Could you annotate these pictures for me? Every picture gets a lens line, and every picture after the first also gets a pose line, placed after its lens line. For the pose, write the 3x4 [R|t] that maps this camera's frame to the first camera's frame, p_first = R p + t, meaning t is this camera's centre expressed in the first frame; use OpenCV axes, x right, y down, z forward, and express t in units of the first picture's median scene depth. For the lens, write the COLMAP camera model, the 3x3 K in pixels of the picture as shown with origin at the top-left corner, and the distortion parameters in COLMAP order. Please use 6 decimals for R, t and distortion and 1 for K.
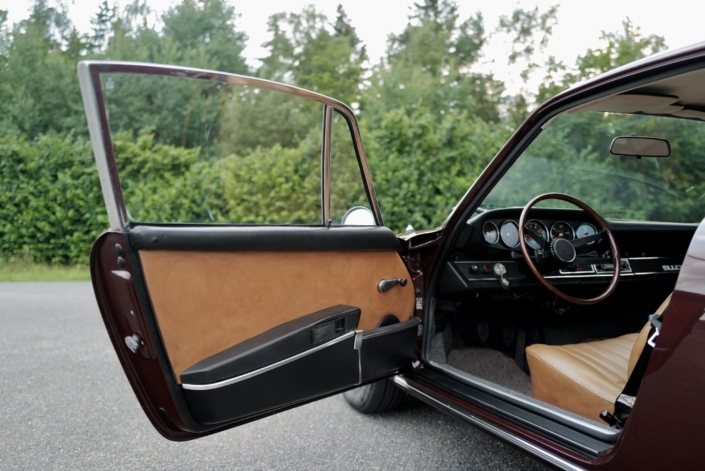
lens RADIAL K [[529.4, 0, 349.4], [0, 529.4, 234.7], [0, 0, 1]] dist [-0.002199, -0.000184]
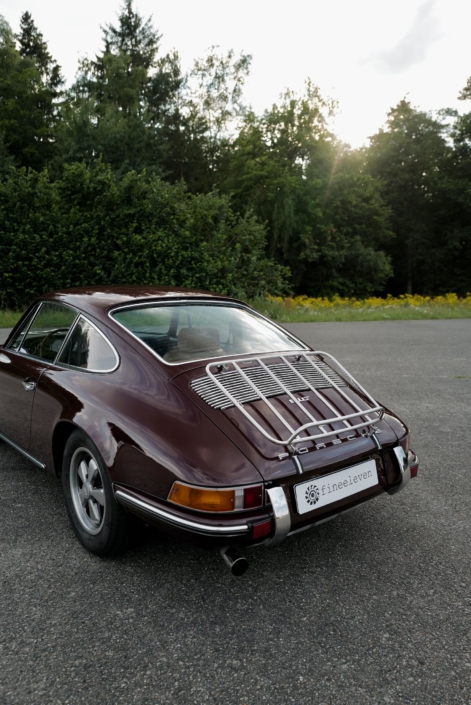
lens RADIAL K [[530.8, 0, 237.5], [0, 530.8, 349.7], [0, 0, 1]] dist [-0.010871, 0.008307]
pose [[0.945870, -0.029098, 0.323237, 0.037277], [-0.020715, 0.988529, 0.149607, -0.034298], [-0.323883, -0.148204, 0.934417, -0.116627]]
